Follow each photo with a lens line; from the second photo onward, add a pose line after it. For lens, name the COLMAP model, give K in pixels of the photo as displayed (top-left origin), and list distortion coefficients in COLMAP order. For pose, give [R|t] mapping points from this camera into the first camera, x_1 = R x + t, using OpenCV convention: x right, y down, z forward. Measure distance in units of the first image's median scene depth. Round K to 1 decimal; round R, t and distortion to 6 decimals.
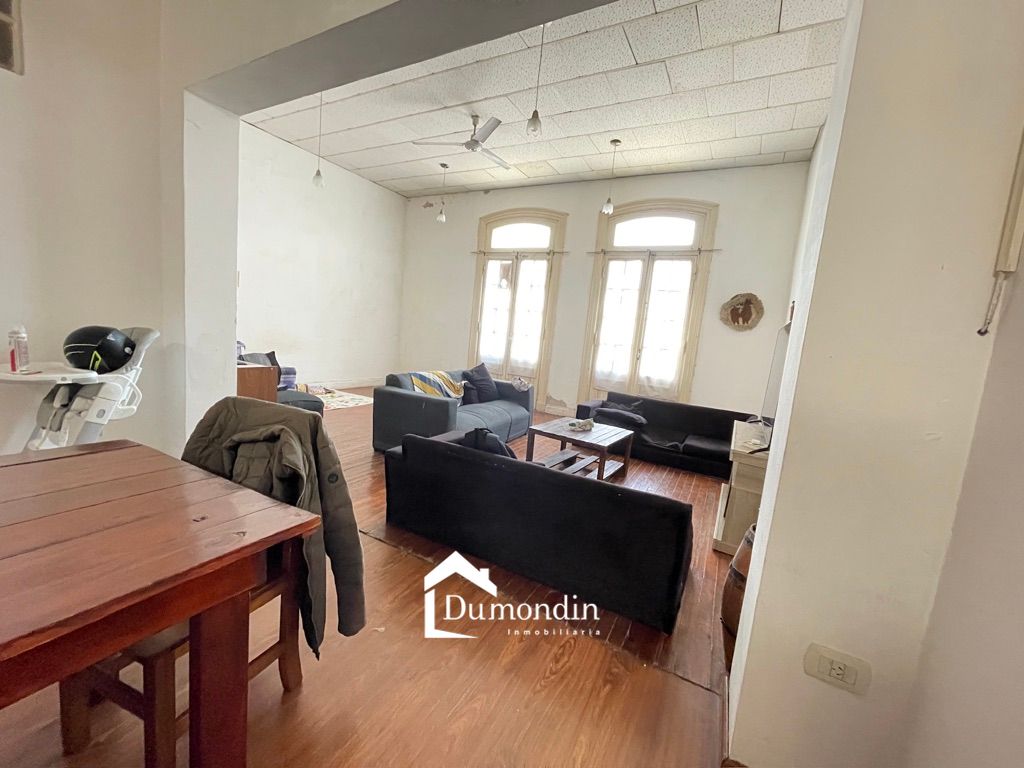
lens RADIAL K [[411.0, 0, 511.6], [0, 411.0, 384.4], [0, 0, 1]] dist [-0.005477, 0.002169]
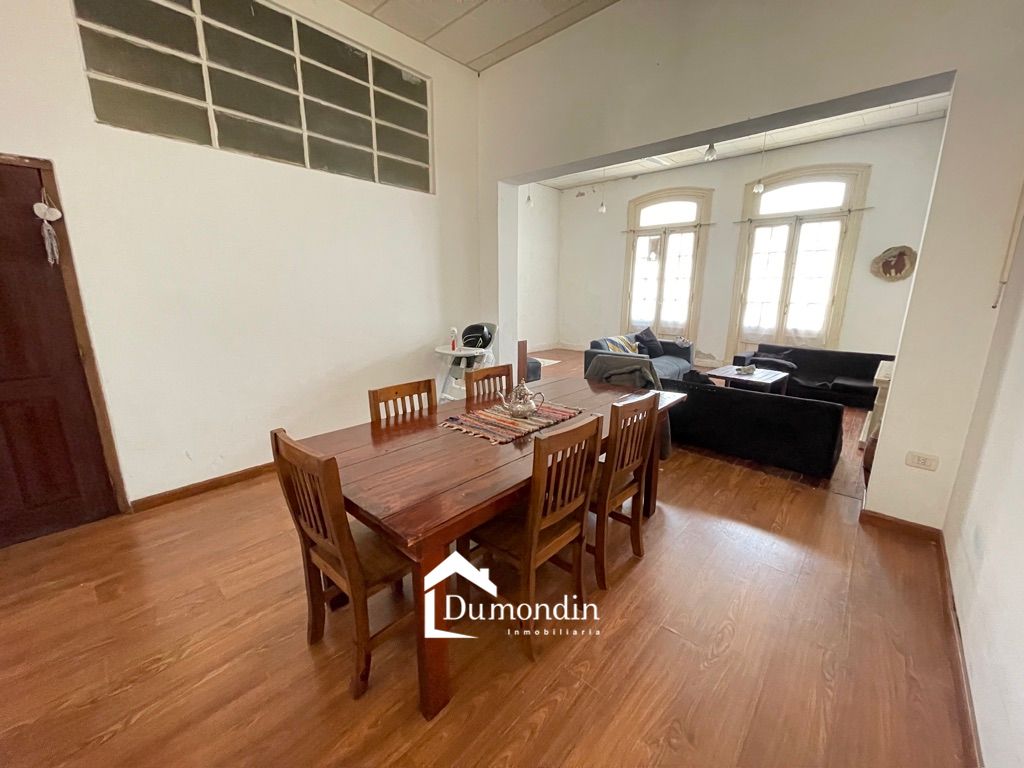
lens RADIAL K [[411.0, 0, 513.5], [0, 411.0, 383.4], [0, 0, 1]] dist [-0.005477, 0.002169]
pose [[0.967246, -0.034431, -0.251496, -0.147236], [0.056953, 0.994935, 0.082828, -0.006909], [0.247370, -0.094438, 0.964308, -0.313408]]
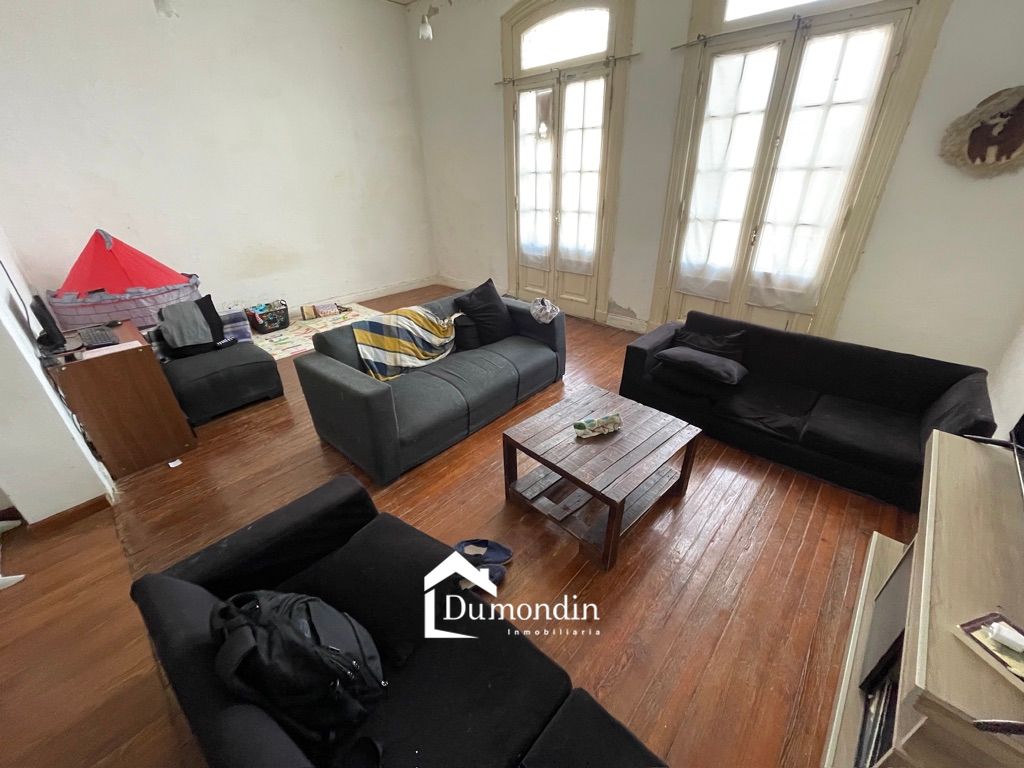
lens RADIAL K [[411.0, 0, 513.1], [0, 411.0, 381.5], [0, 0, 1]] dist [-0.005477, 0.002169]
pose [[0.963787, 0.003514, -0.266650, 0.136234], [0.085377, 0.943217, 0.321019, -0.097977], [0.252637, -0.332160, 0.908760, 0.309657]]
